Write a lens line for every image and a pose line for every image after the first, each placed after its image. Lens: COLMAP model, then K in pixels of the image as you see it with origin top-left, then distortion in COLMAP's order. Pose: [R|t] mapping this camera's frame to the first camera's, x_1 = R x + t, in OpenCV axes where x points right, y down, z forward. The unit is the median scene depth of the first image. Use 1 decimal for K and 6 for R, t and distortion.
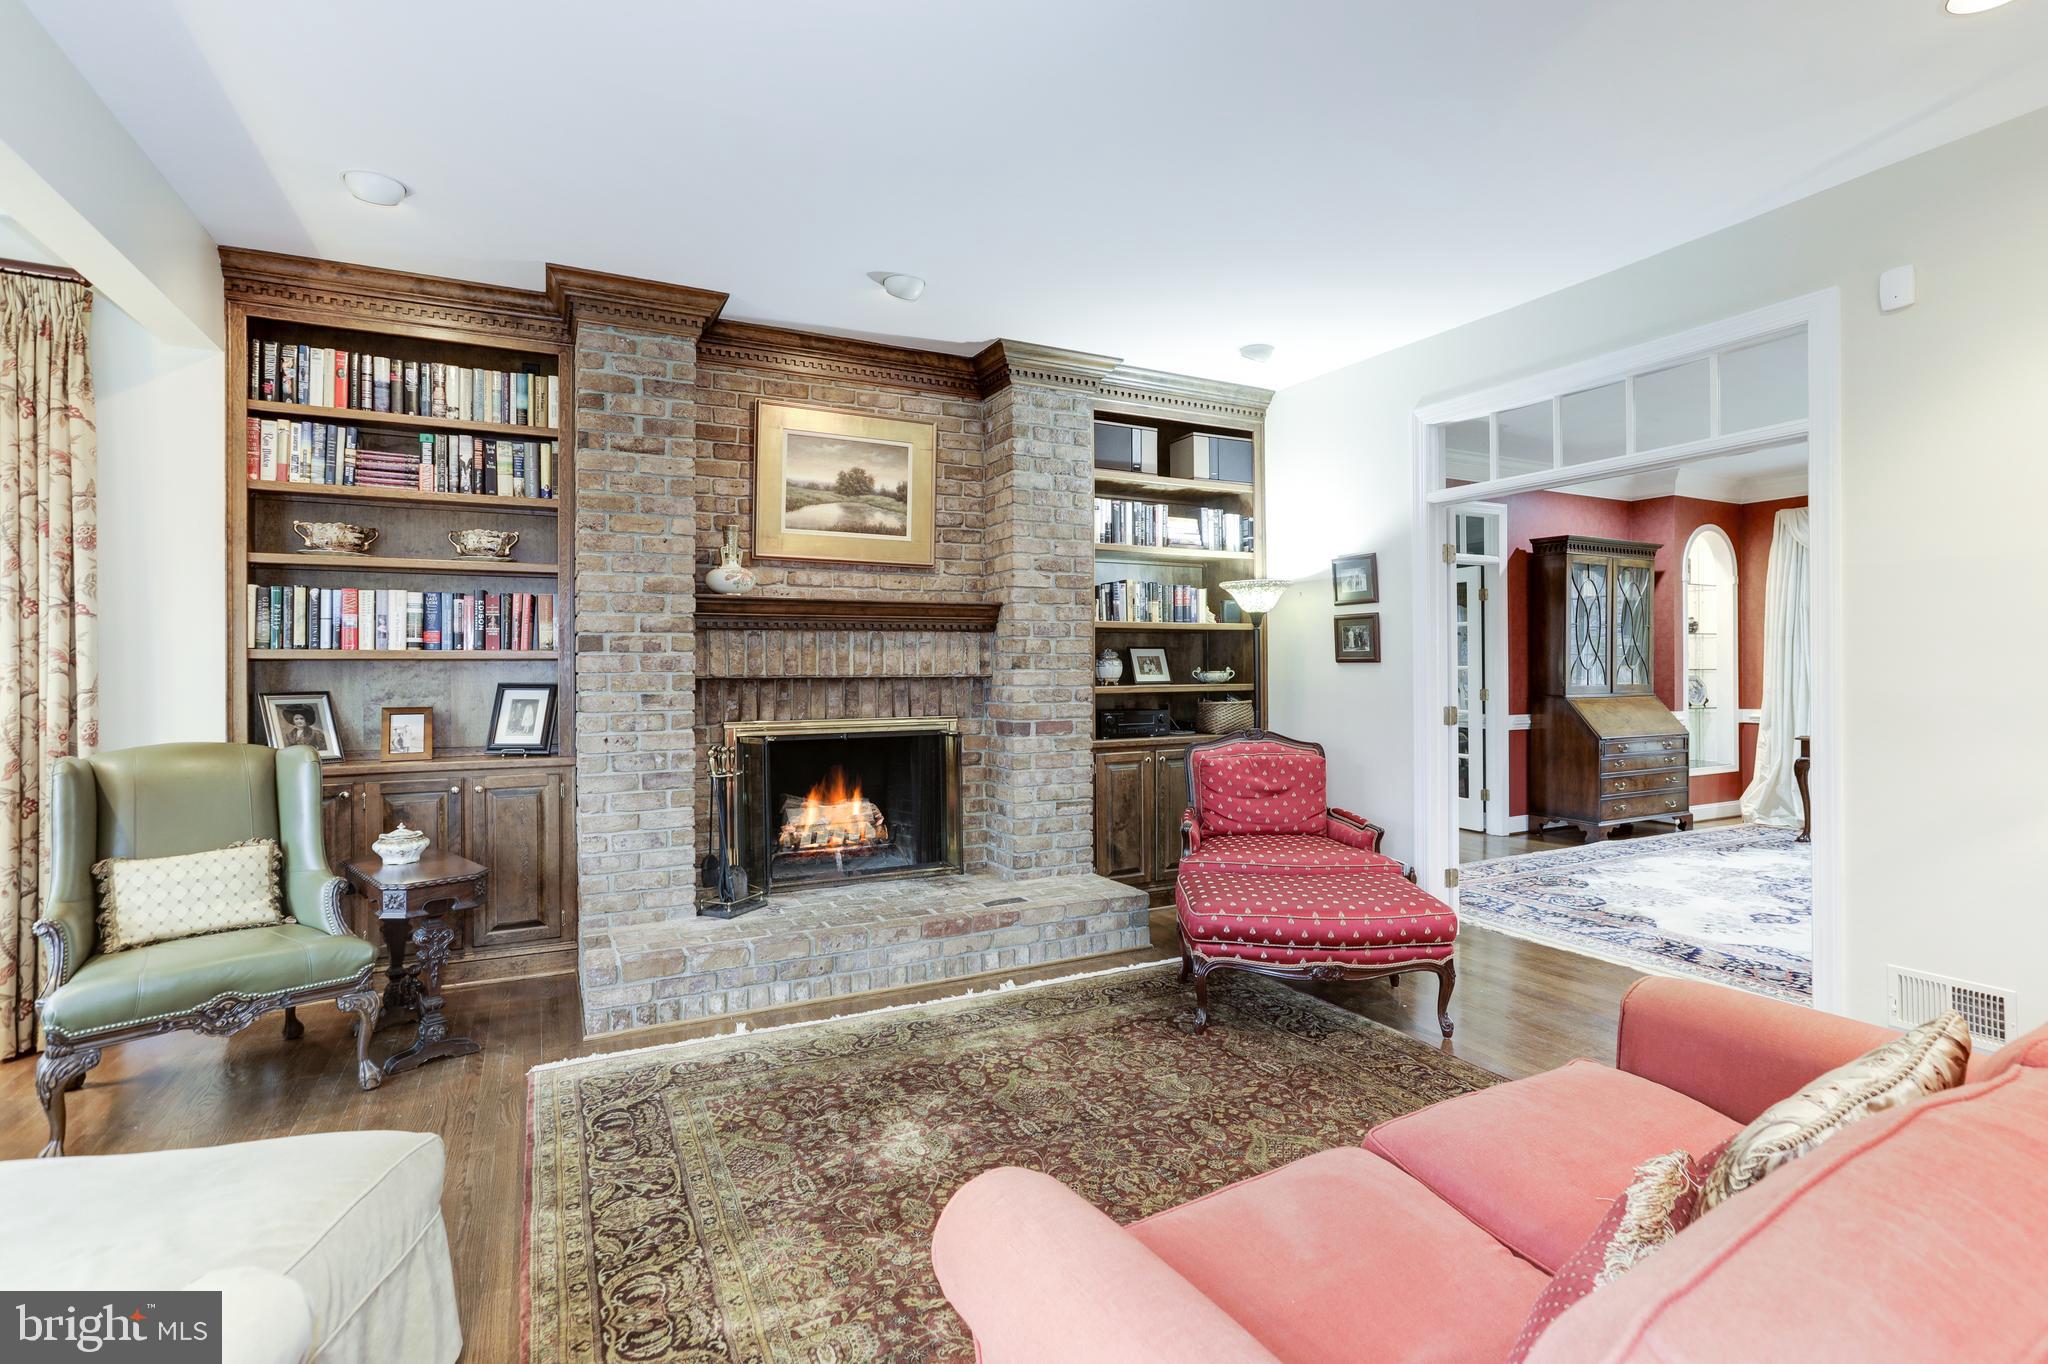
lens RADIAL K [[974.3, 0, 1029.0], [0, 974.3, 661.1], [0, 0, 1]] dist [-0.061896, 0.058428]
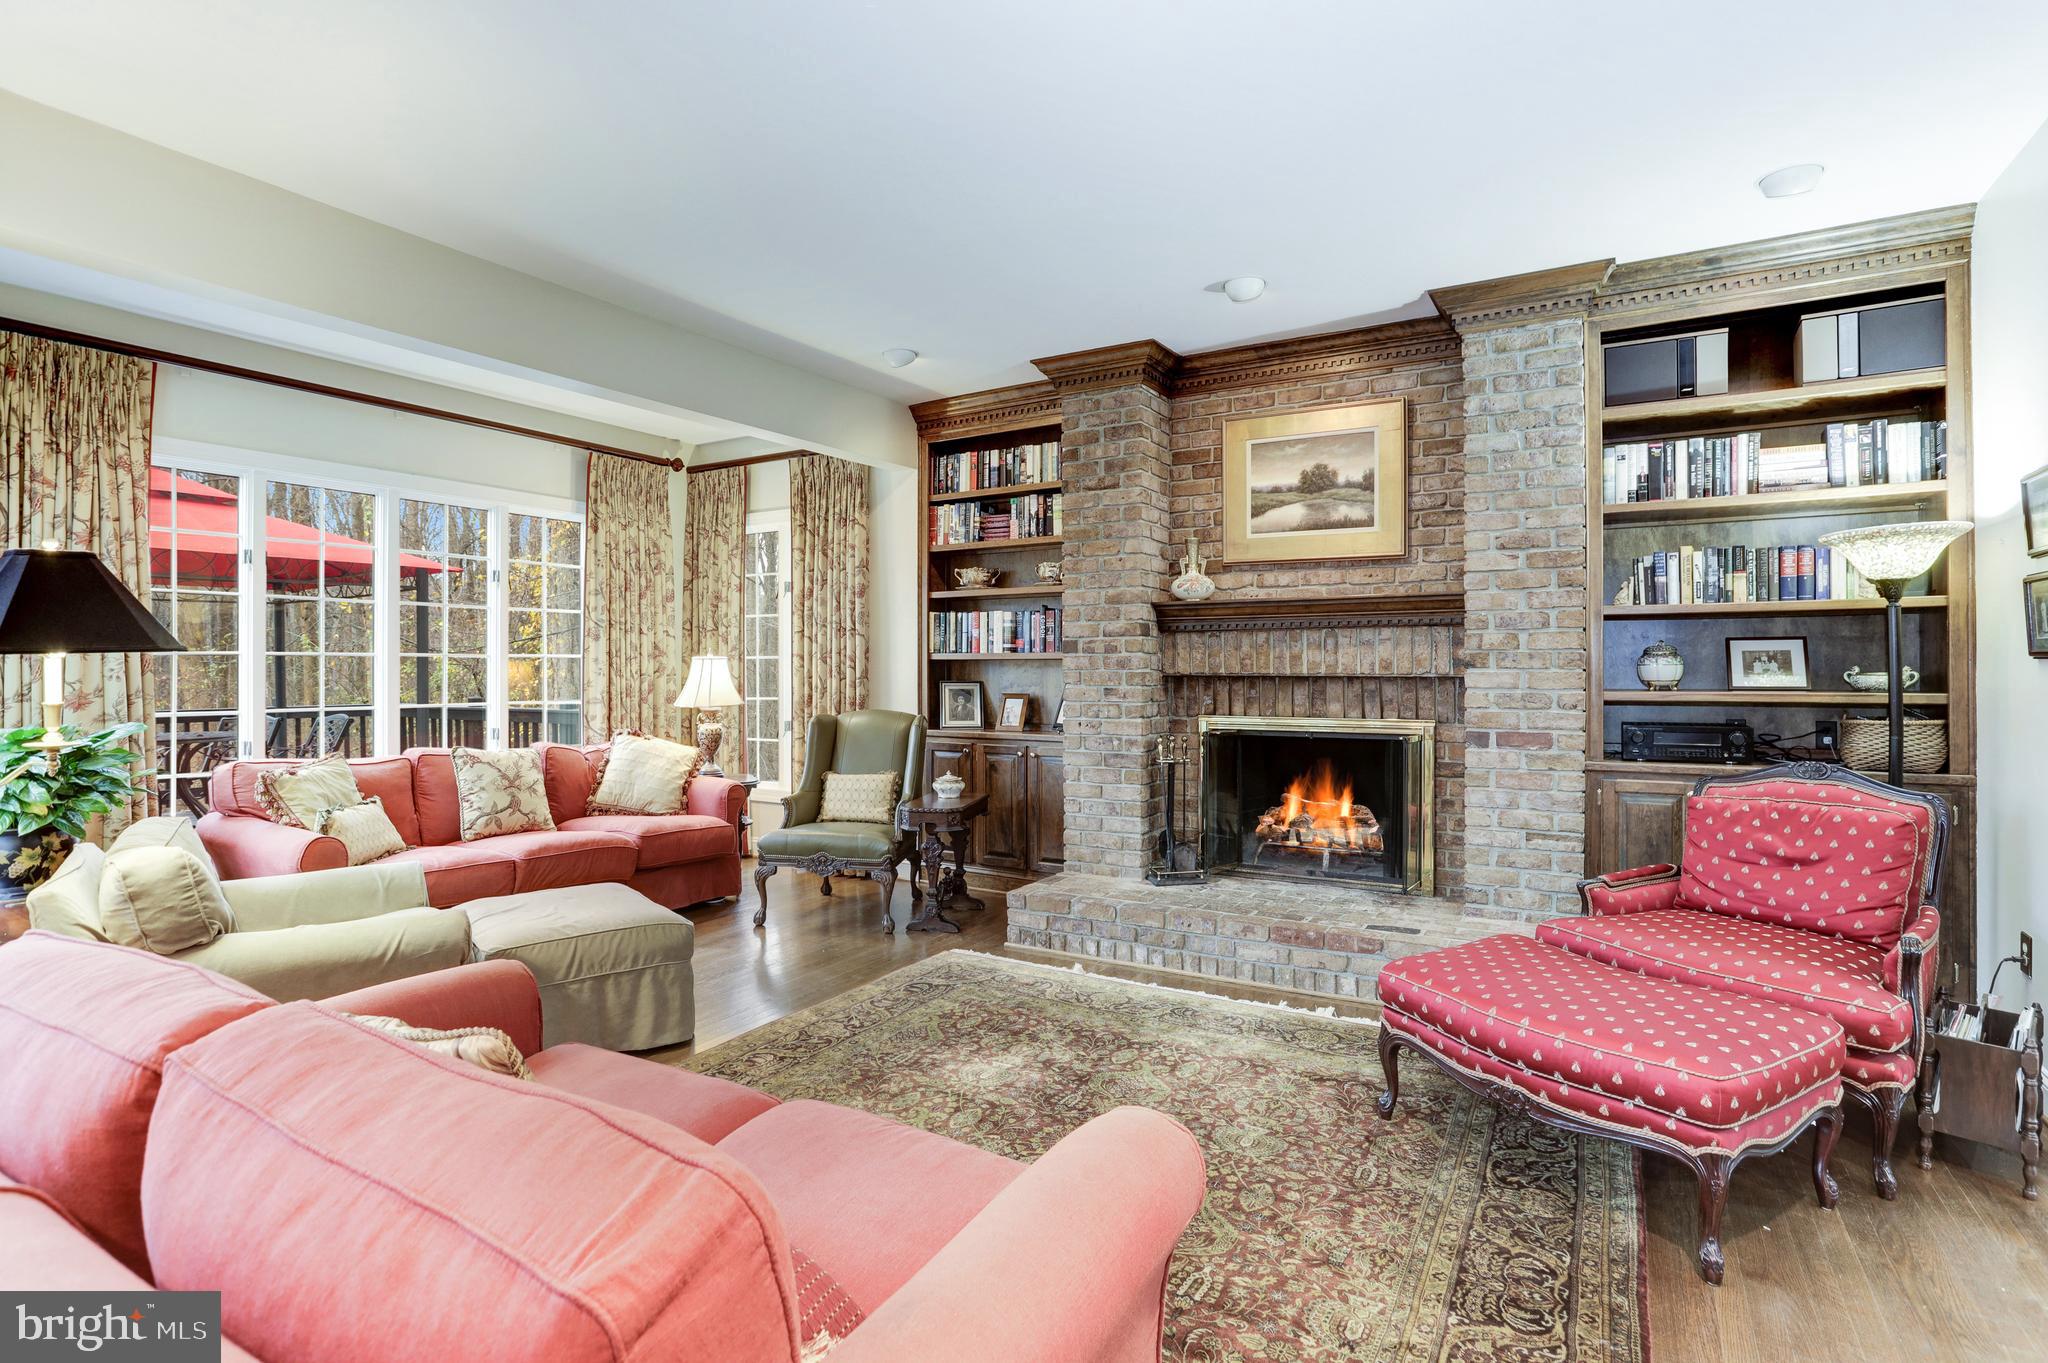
lens RADIAL K [[978.8, 0, 1042.3], [0, 978.8, 662.7], [0, 0, 1]] dist [-0.059631, 0.028947]
pose [[0.534264, -0.000319, -0.845318, 0.527449], [0.004324, 0.999988, 0.002356, -0.000443], [0.845307, -0.004914, 0.534259, 0.241563]]
